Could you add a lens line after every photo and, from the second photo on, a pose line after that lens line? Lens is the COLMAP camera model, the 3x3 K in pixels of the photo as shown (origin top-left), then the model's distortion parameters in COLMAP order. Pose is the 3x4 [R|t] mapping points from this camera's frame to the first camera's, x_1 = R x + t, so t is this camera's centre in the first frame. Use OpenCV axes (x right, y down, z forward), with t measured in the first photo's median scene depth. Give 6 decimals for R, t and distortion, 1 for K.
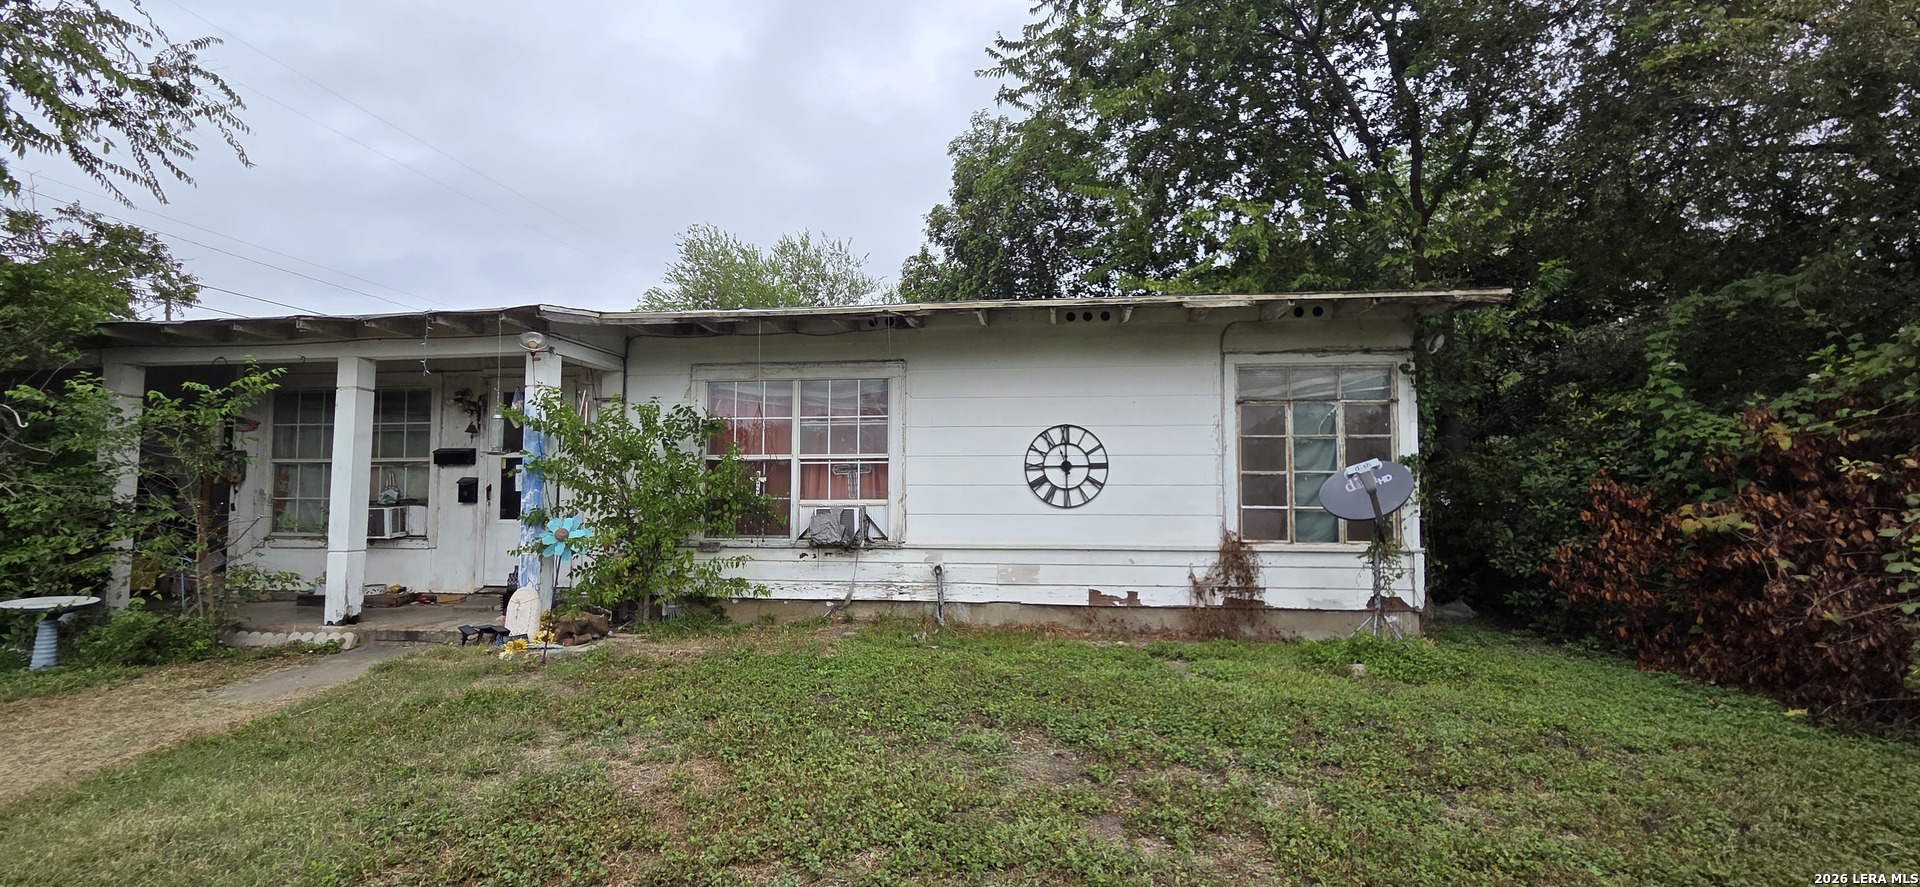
lens RADIAL K [[789.3, 0, 953.6], [0, 789.3, 445.3], [0, 0, 1]] dist [0.007000, -0.000232]
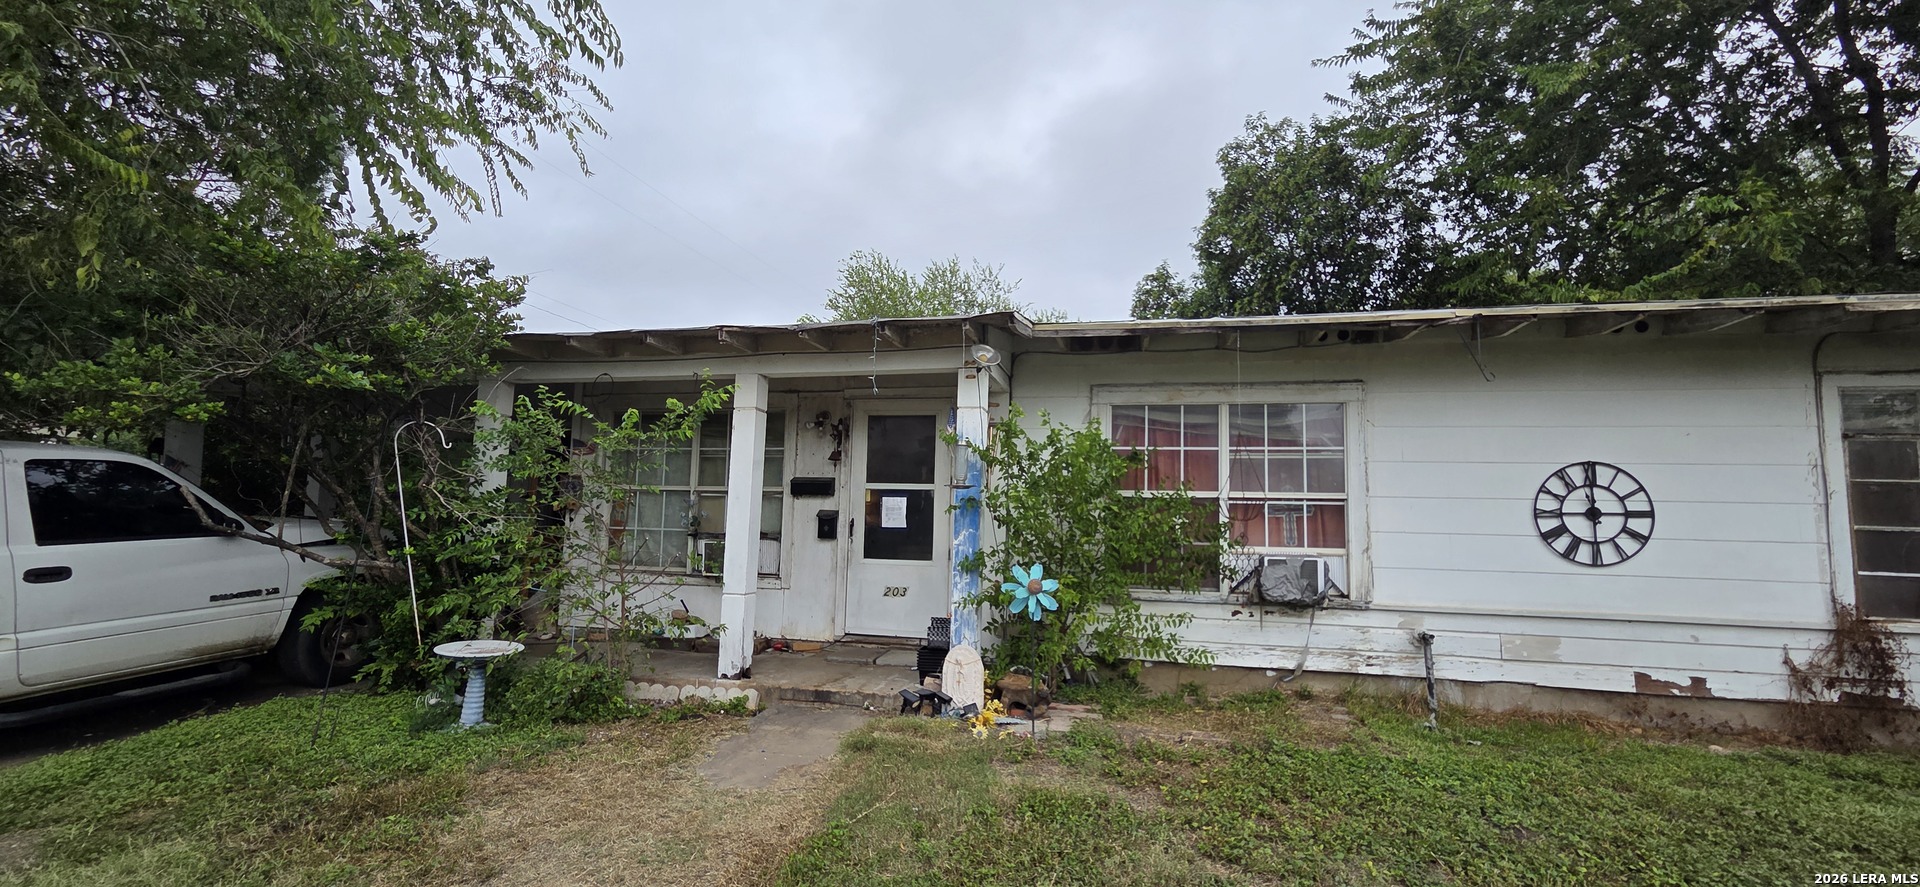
lens RADIAL K [[789.3, 0, 963.8], [0, 789.3, 446.1], [0, 0, 1]] dist [0.007000, -0.000232]
pose [[0.994952, 0.012905, -0.099514, -0.411342], [-0.016493, 0.999240, -0.035312, -0.002921], [0.098983, 0.036775, 0.994409, 0.139655]]
